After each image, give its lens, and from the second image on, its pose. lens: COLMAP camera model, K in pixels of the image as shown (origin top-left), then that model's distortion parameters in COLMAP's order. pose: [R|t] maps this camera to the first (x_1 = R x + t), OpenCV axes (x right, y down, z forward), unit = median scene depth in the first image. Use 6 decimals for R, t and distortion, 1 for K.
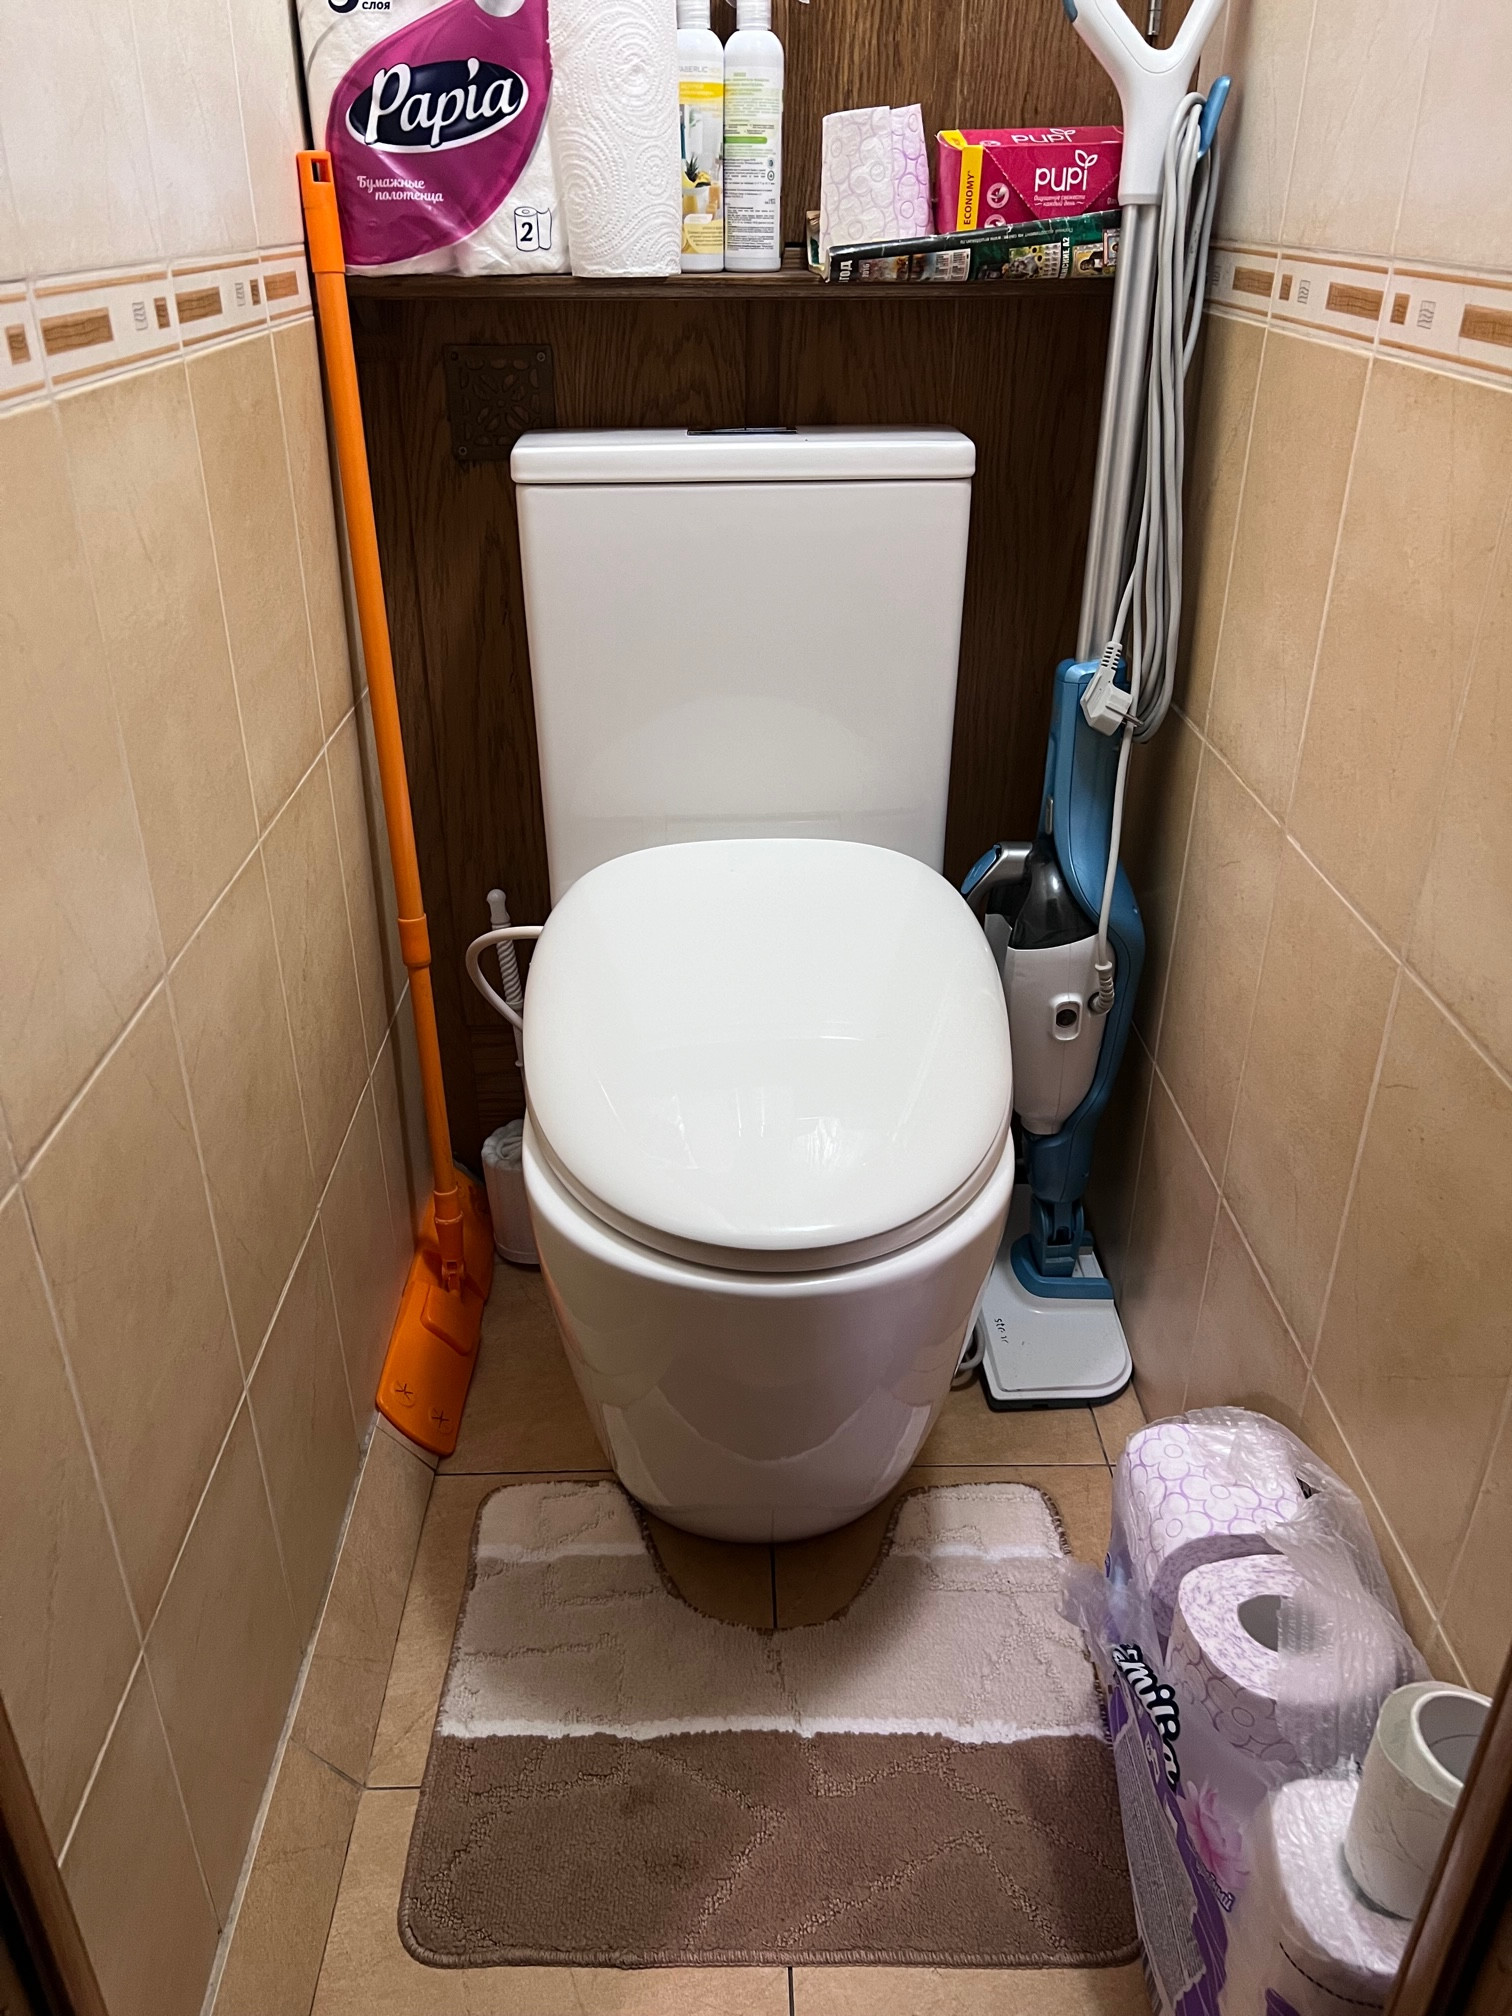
lens RADIAL K [[1531.0, 0, 747.9], [0, 1531.0, 1003.6], [0, 0, 1]] dist [0.038545, -0.033178]
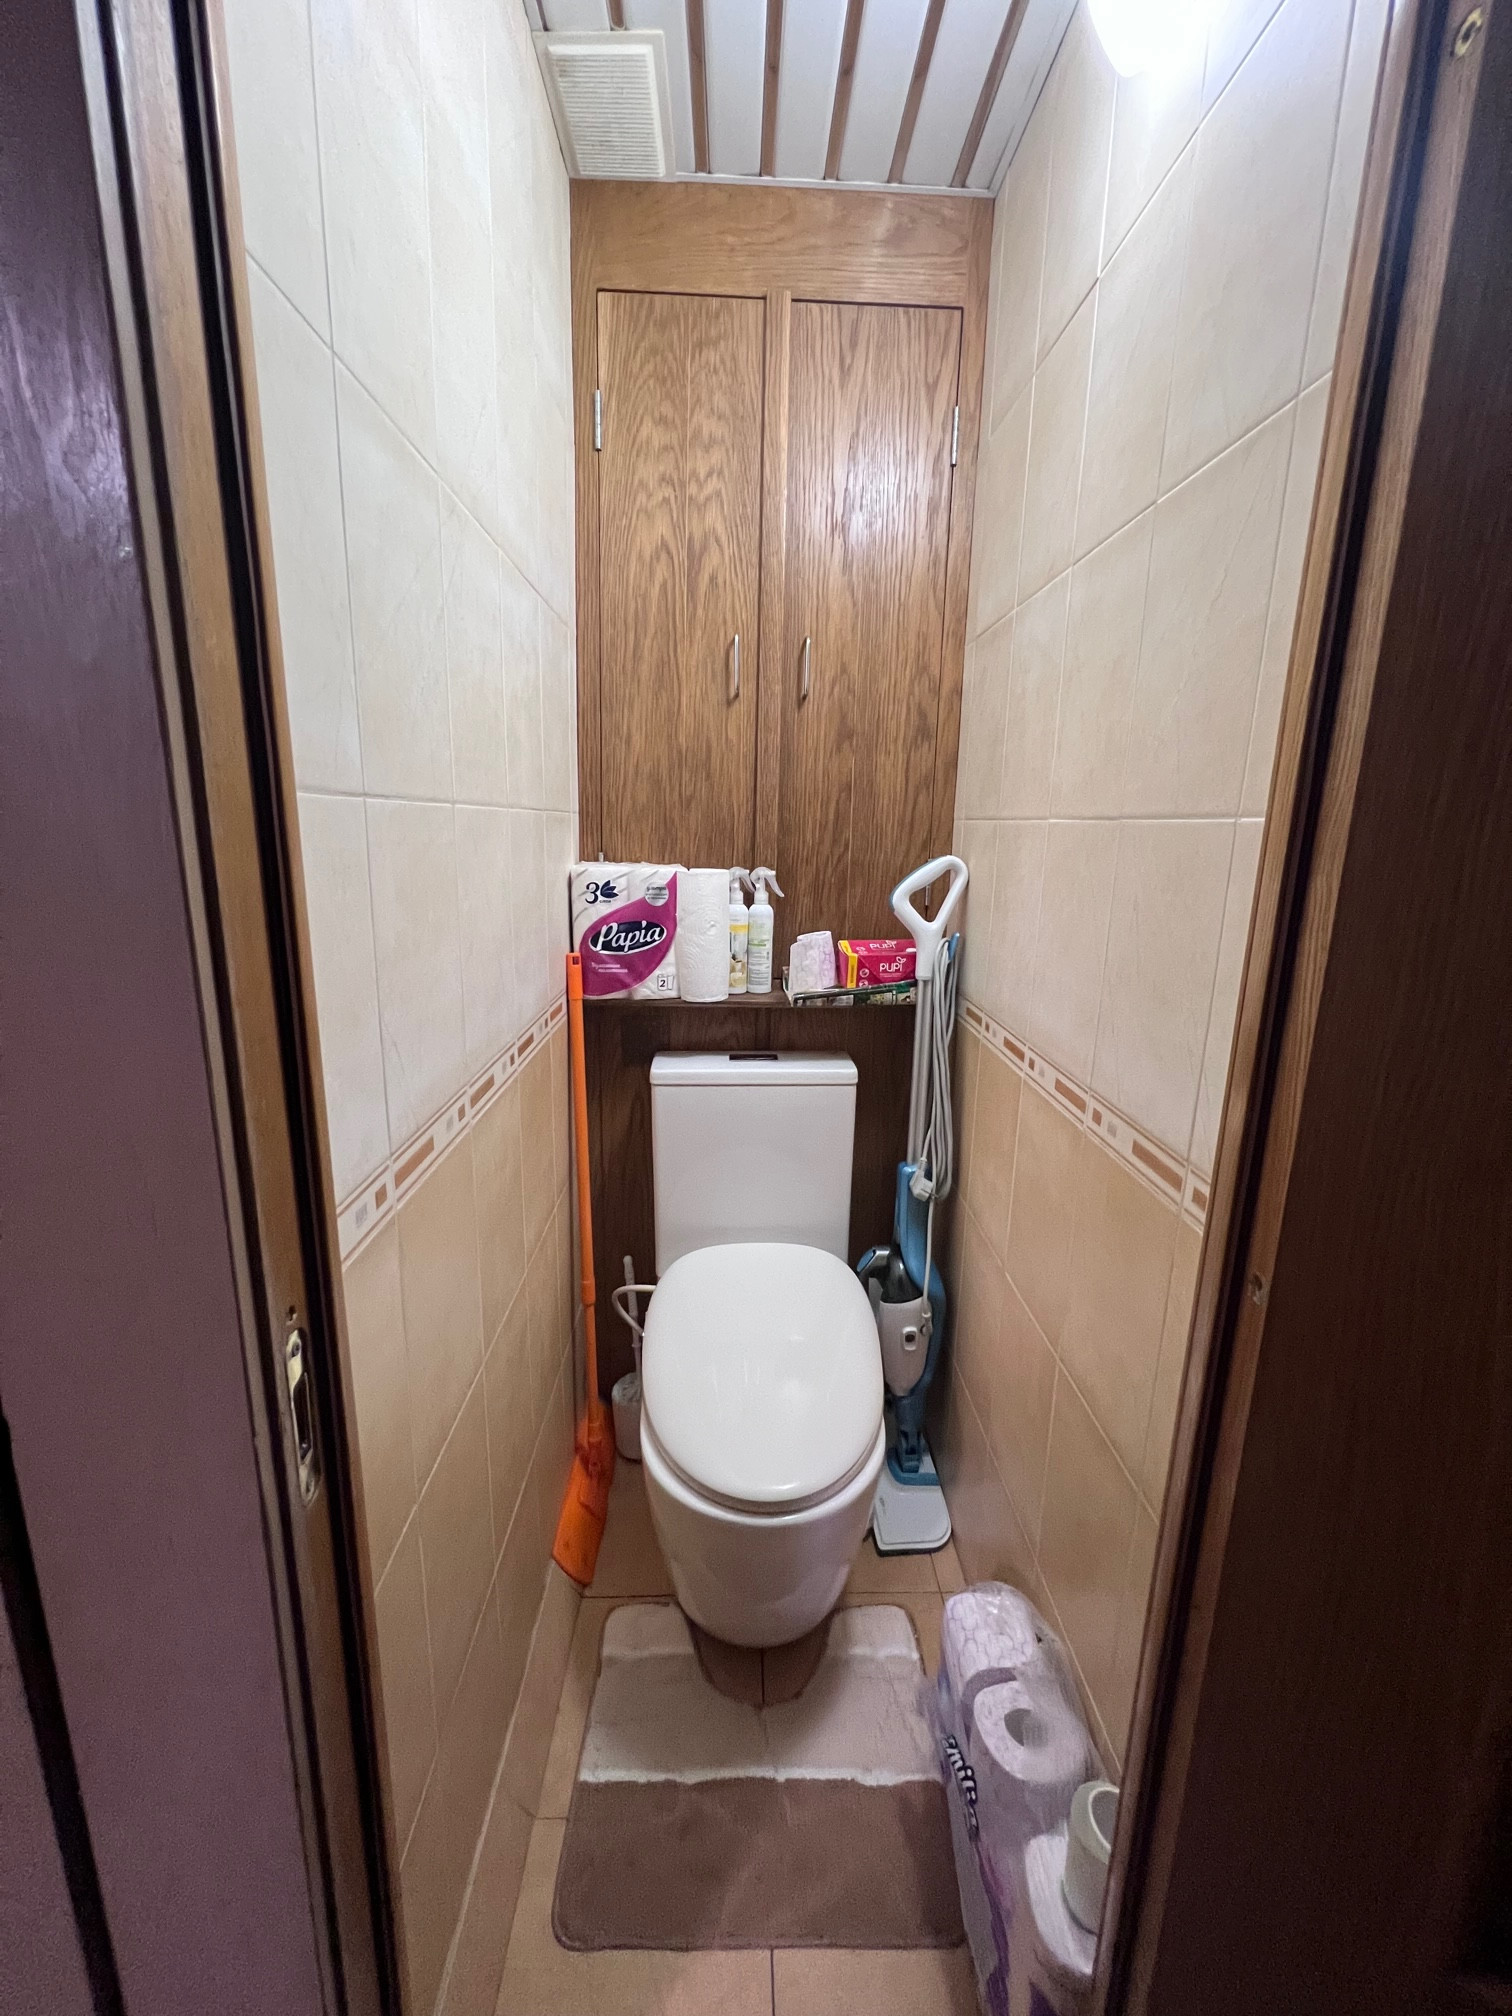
lens RADIAL K [[806.6, 0, 763.4], [0, 806.6, 1000.3], [0, 0, 1]] dist [0.002737, 0.001499]
pose [[0.999705, 0.015199, 0.018969, -0.014350], [-0.009525, 0.962935, -0.269566, -0.151846], [-0.022364, 0.269306, 0.962795, -0.165950]]
